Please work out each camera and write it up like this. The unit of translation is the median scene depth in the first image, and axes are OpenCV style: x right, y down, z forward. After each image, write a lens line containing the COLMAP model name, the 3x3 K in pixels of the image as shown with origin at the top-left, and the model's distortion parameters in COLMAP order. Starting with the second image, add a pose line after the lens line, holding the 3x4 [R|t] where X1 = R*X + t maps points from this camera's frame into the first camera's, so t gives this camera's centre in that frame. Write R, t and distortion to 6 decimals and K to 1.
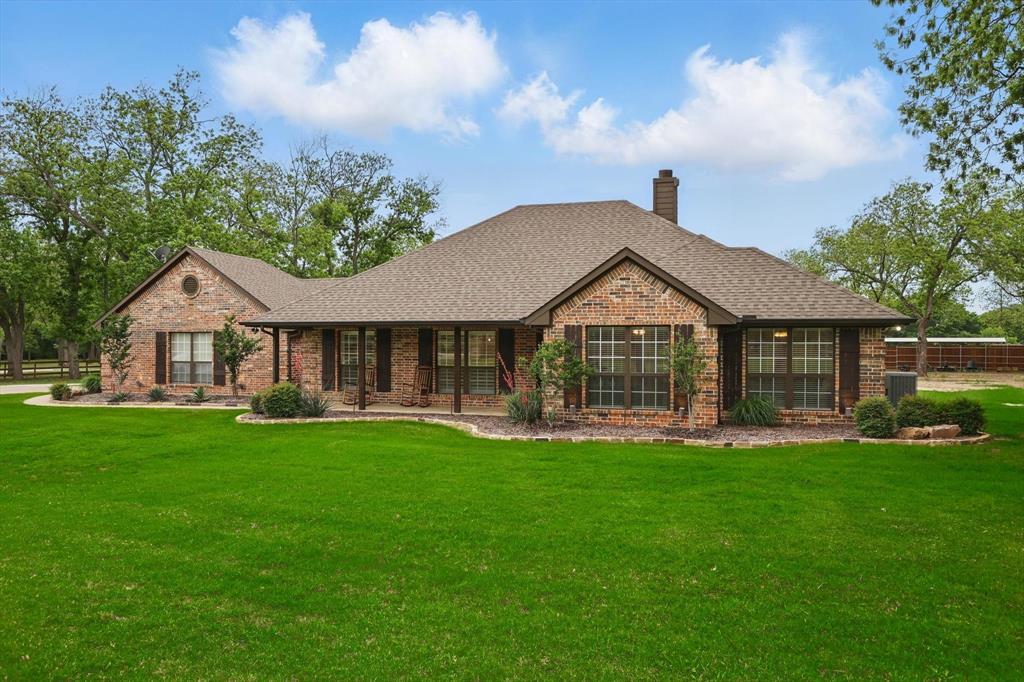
lens RADIAL K [[549.3, 0, 512.4], [0, 549.3, 344.0], [0, 0, 1]] dist [-0.000767, 0.000782]
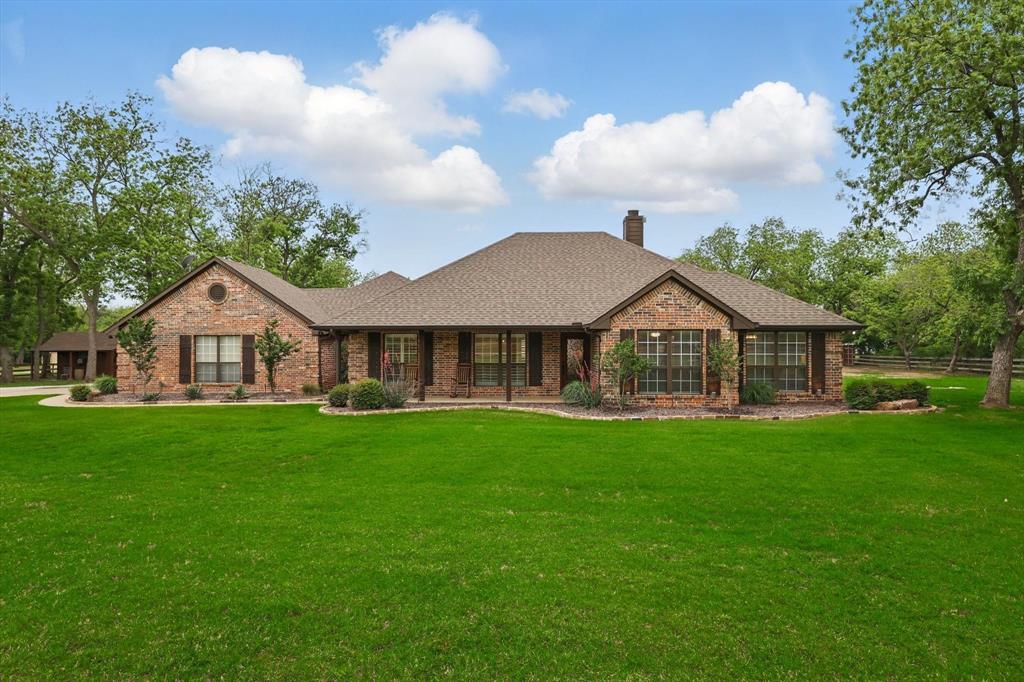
lens RADIAL K [[448.1, 0, 515.3], [0, 448.1, 343.2], [0, 0, 1]] dist [0.003162, -0.000251]
pose [[0.982945, -0.002628, 0.183883, -0.224268], [0.003788, 0.999975, -0.005958, 0.002200], [-0.183862, 0.006553, 0.982930, 0.020162]]
